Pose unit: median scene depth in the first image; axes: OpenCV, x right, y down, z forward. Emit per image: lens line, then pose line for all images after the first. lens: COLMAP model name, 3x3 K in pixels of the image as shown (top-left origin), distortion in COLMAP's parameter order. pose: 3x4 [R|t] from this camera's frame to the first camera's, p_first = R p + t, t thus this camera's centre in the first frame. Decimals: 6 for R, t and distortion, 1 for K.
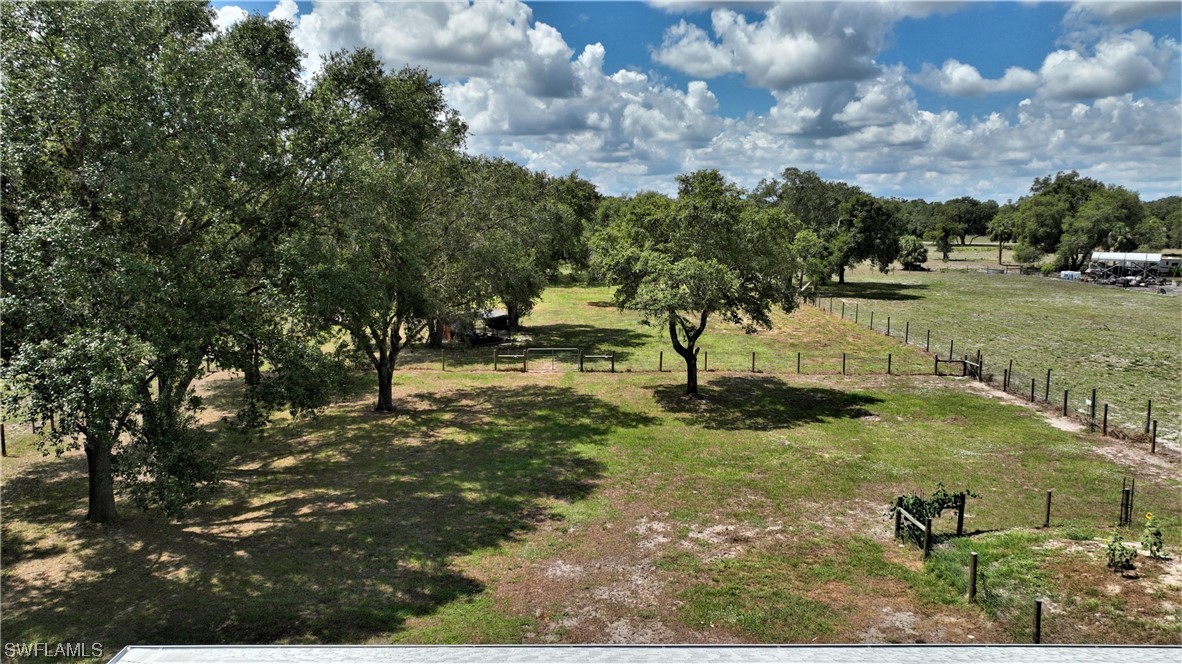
lens RADIAL K [[821.2, 0, 591.1], [0, 821.2, 332.0], [0, 0, 1]] dist [-0.008807, 0.007438]
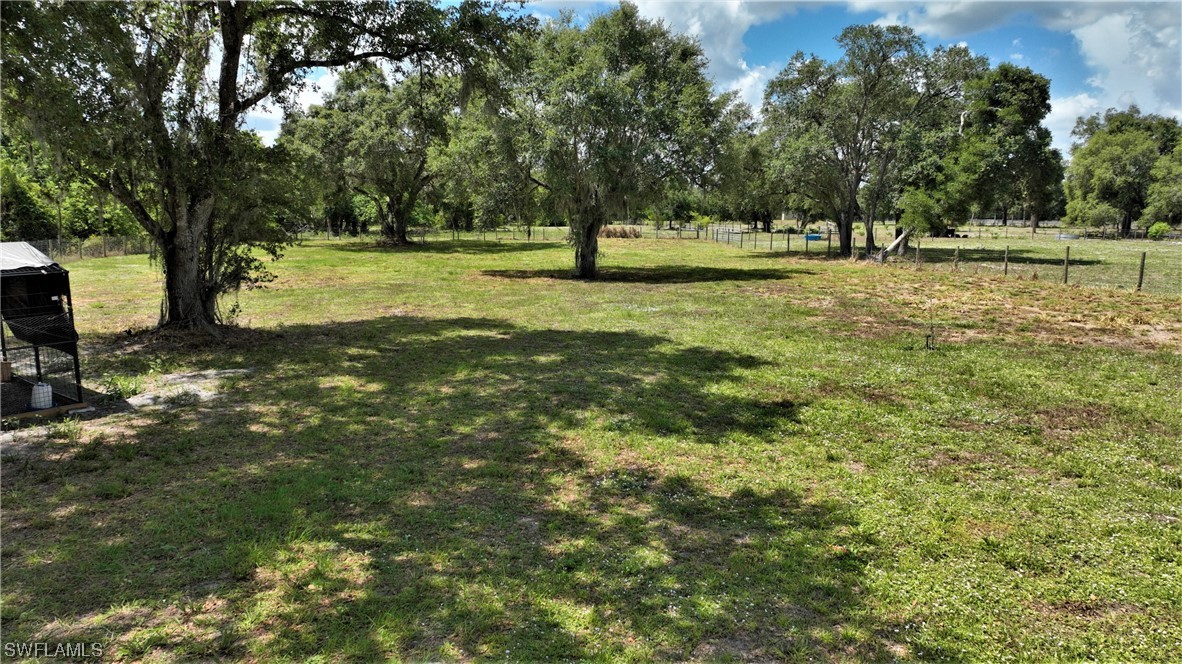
lens RADIAL K [[821.2, 0, 590.3], [0, 821.2, 330.8], [0, 0, 1]] dist [-0.008807, 0.007438]
pose [[0.991047, -0.013923, 0.132788, -0.005292], [0.013257, 0.999895, 0.005900, -0.004228], [-0.132856, -0.004087, 0.991127, 0.518996]]
